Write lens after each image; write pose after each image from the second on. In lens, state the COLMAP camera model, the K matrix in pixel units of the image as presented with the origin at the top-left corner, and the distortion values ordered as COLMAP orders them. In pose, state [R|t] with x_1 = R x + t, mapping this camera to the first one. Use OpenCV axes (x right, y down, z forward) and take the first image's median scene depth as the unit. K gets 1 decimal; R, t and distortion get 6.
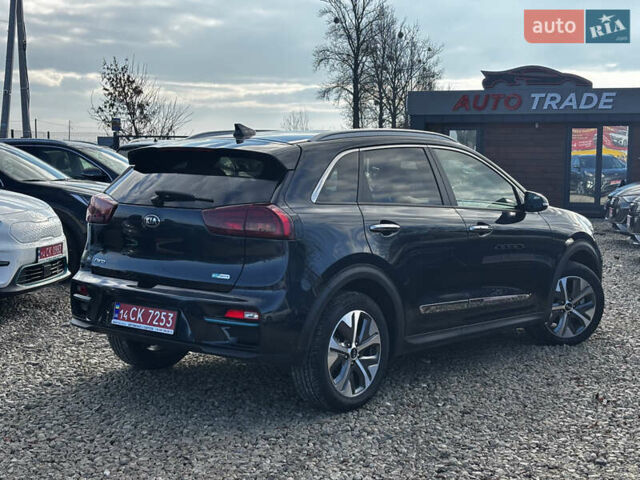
lens RADIAL K [[939.8, 0, 308.3], [0, 939.8, 240.8], [0, 0, 1]] dist [0.321651, -1.132558]
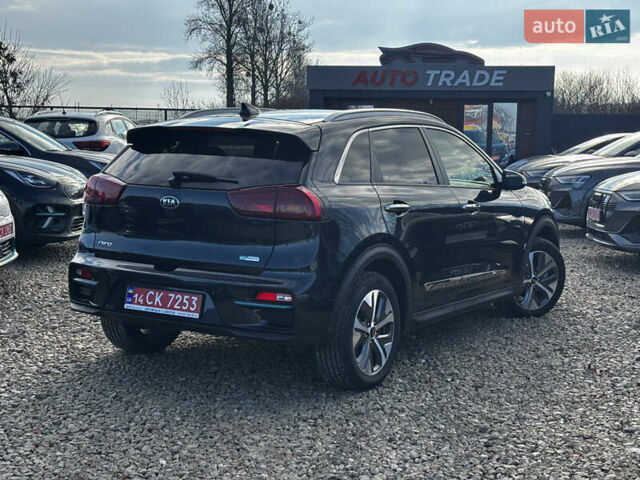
lens RADIAL K [[939.8, 0, 316.5], [0, 939.8, 237.0], [0, 0, 1]] dist [0.325527, -1.170346]
pose [[0.989216, -0.011618, 0.146003, -0.134757], [0.007971, 0.999642, 0.025541, -0.007948], [-0.146248, -0.024102, 0.988954, 0.011032]]
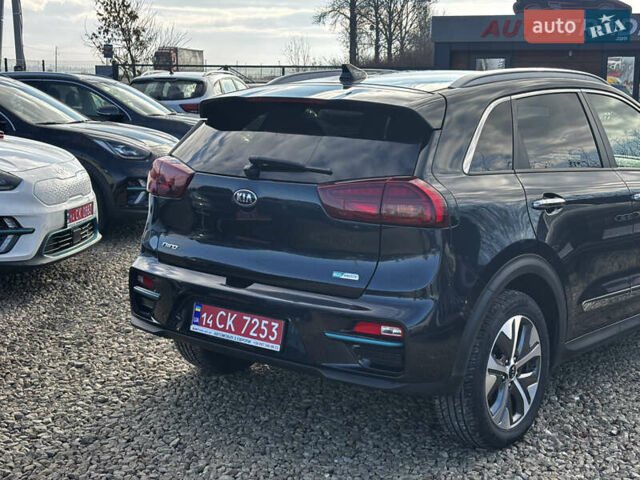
lens RADIAL K [[939.8, 0, 316.5], [0, 939.8, 237.0], [0, 0, 1]] dist [0.325527, -1.170346]
pose [[0.999835, -0.004258, 0.017652, -0.103802], [0.002988, 0.997445, 0.071374, -0.037044], [-0.017911, -0.071310, 0.997293, 0.213478]]
